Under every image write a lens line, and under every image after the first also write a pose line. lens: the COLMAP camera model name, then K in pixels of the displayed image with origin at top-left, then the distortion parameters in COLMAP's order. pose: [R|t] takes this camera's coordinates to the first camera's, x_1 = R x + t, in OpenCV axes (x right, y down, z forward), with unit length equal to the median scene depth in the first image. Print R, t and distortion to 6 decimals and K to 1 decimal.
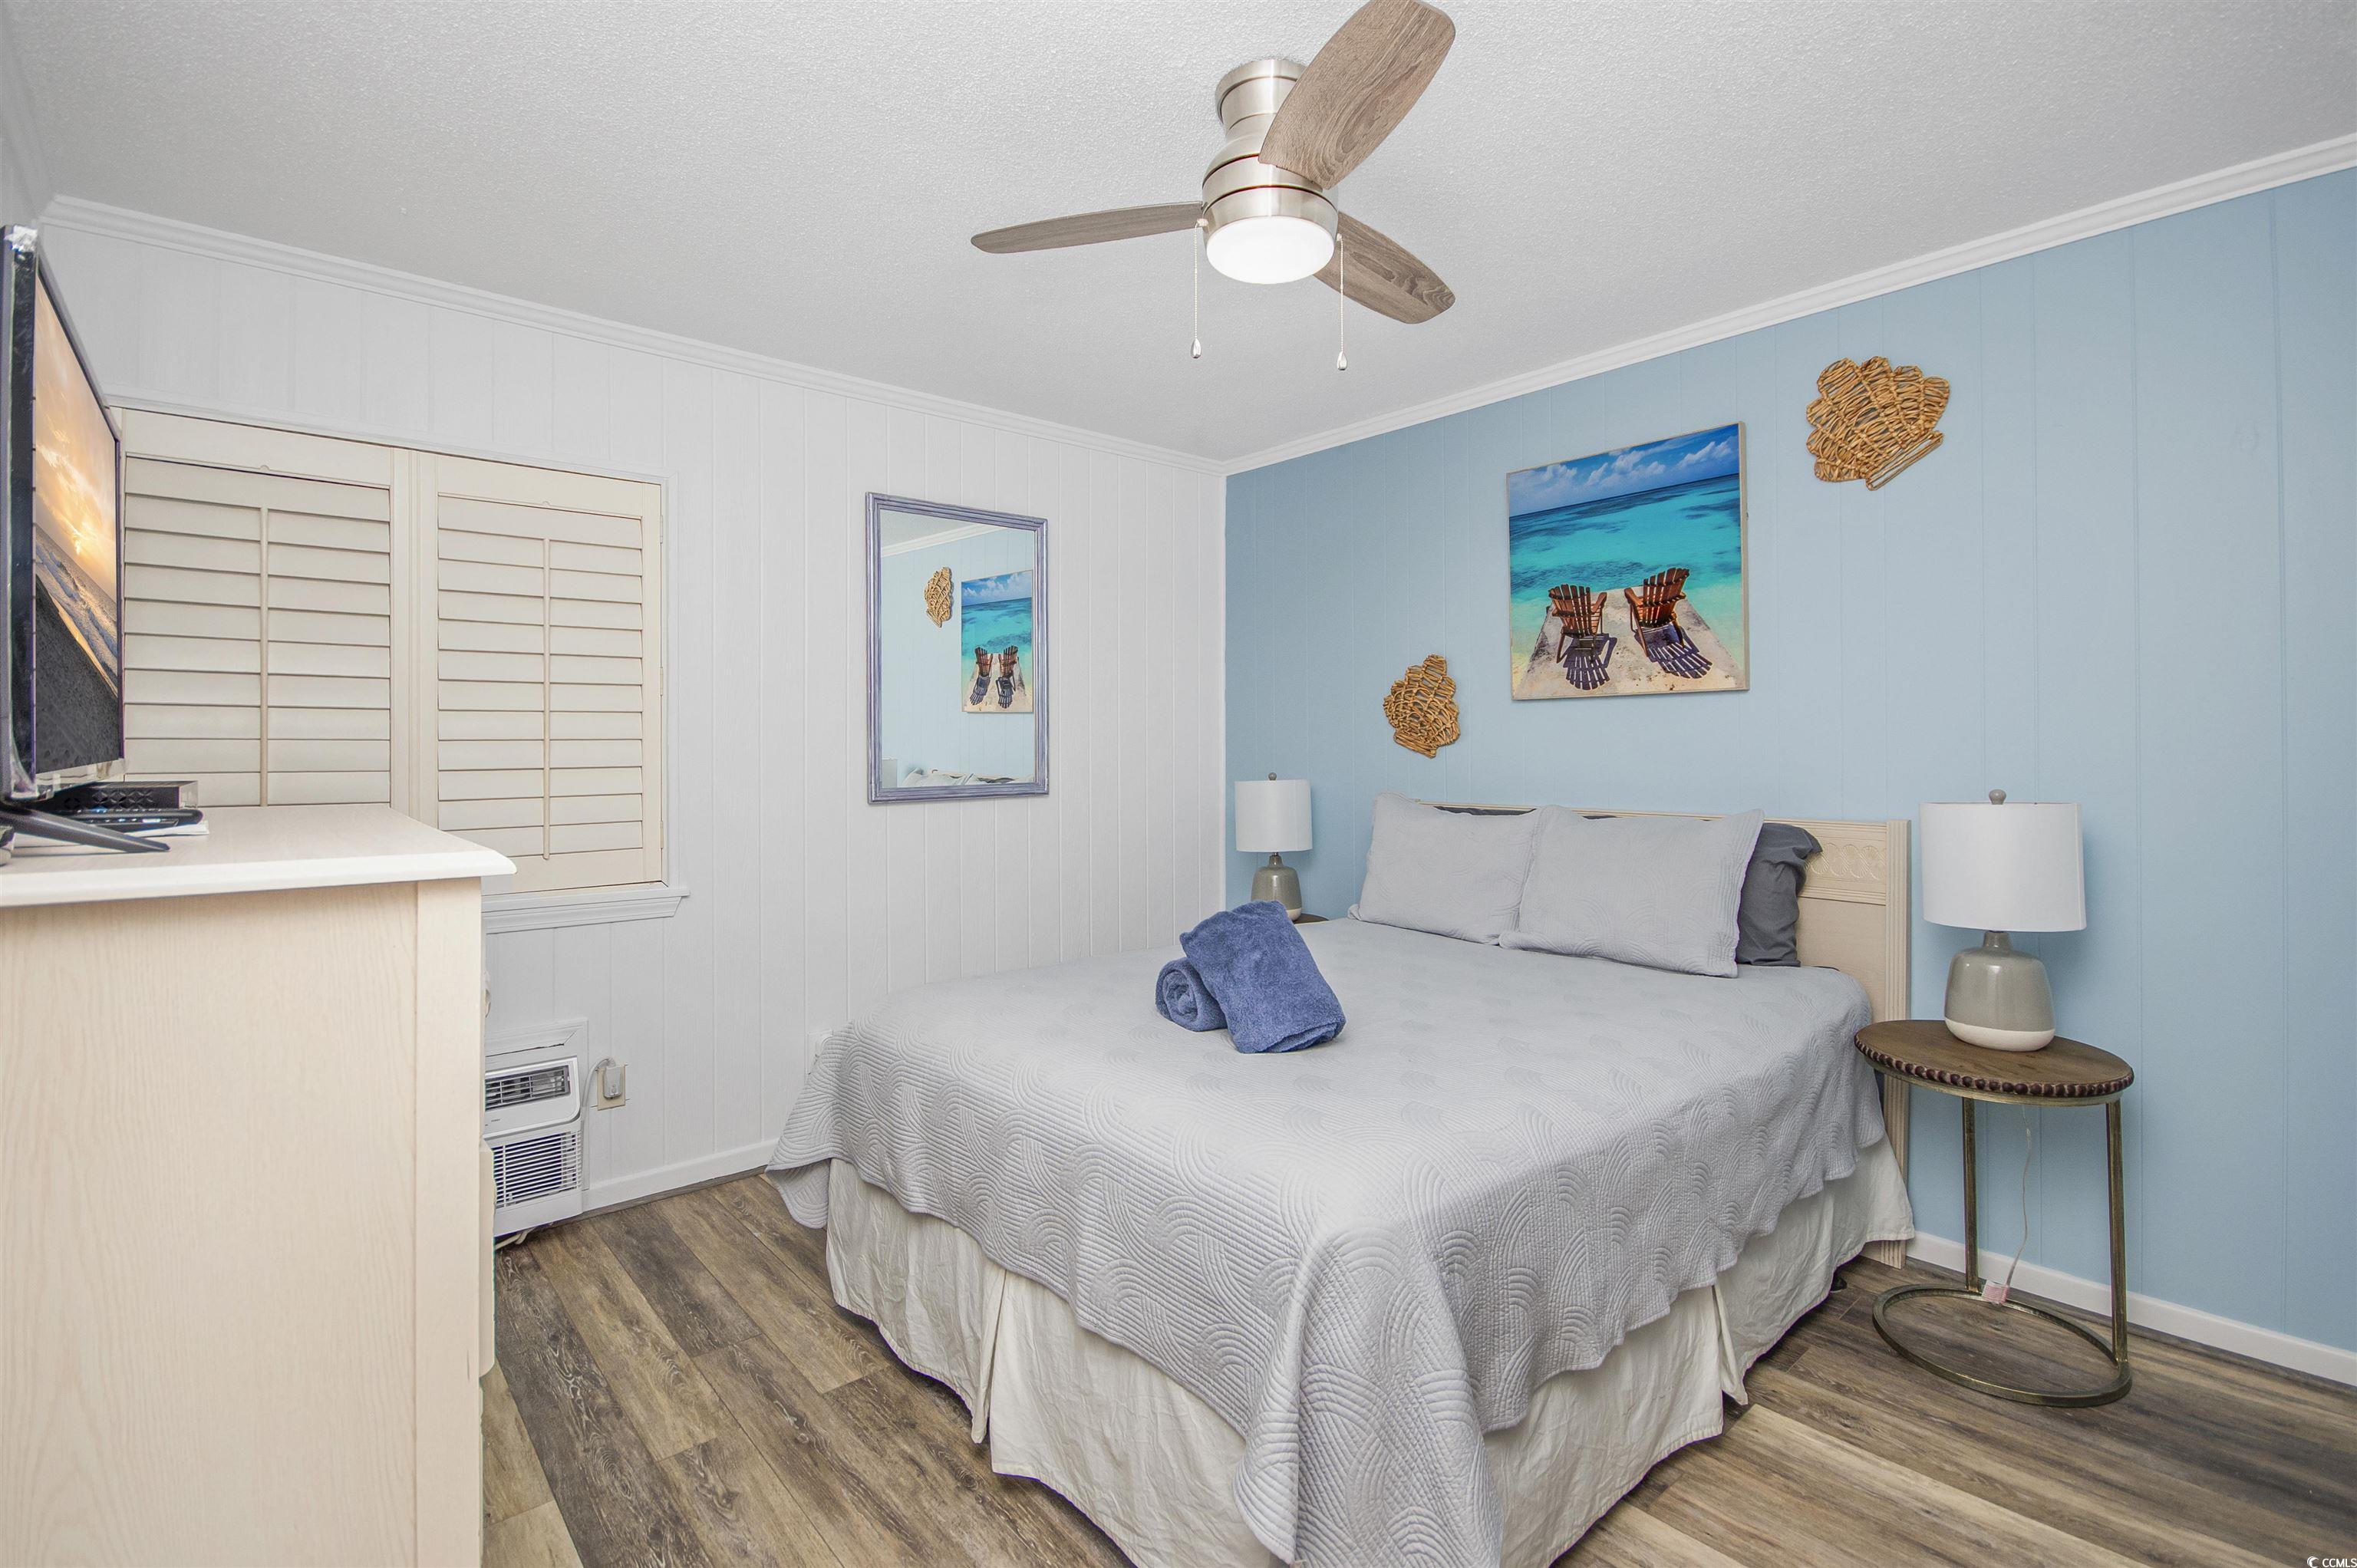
lens RADIAL K [[1076.9, 0, 1178.5], [0, 1076.9, 784.0], [0, 0, 1]] dist [-0.003231, -0.000510]
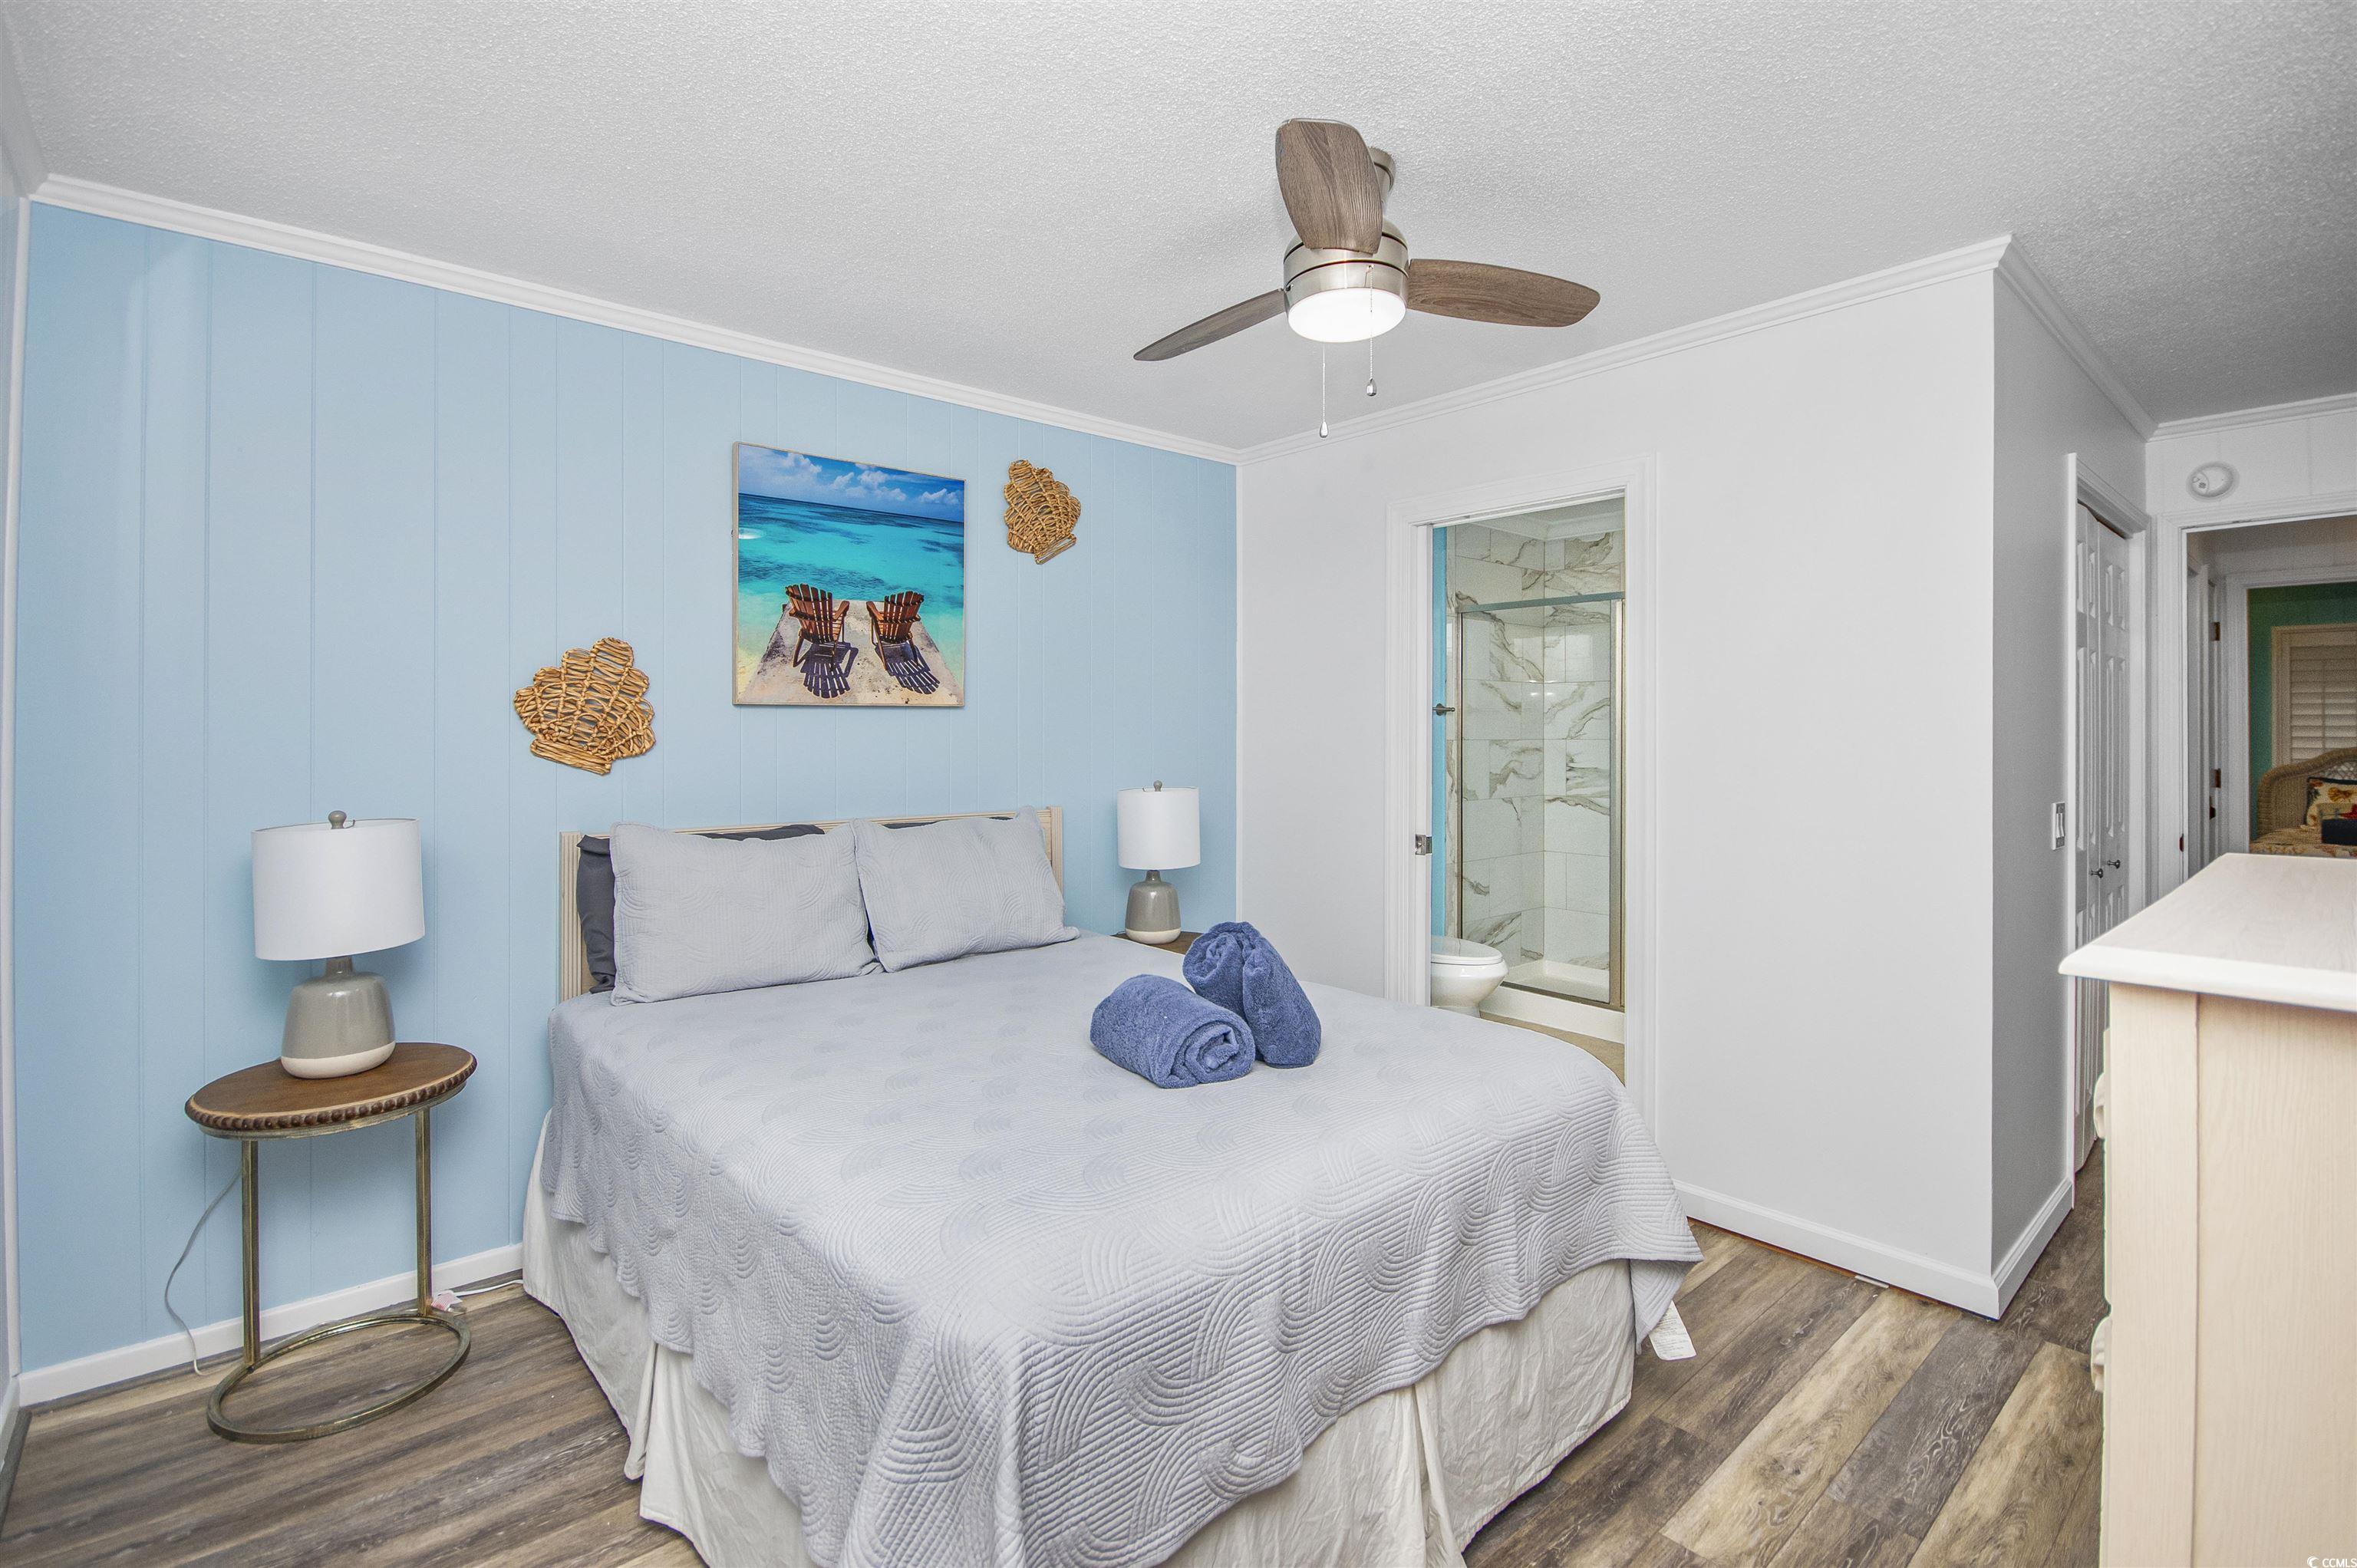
lens RADIAL K [[1067.0, 0, 1171.0], [0, 1067.0, 750.1], [0, 0, 1]] dist [0.001957, 0.000141]
pose [[0.005492, 0.001206, 0.999984, -0.585788], [0.049219, 0.998787, -0.001475, -0.025228], [-0.998773, 0.049226, 0.005426, 0.706998]]
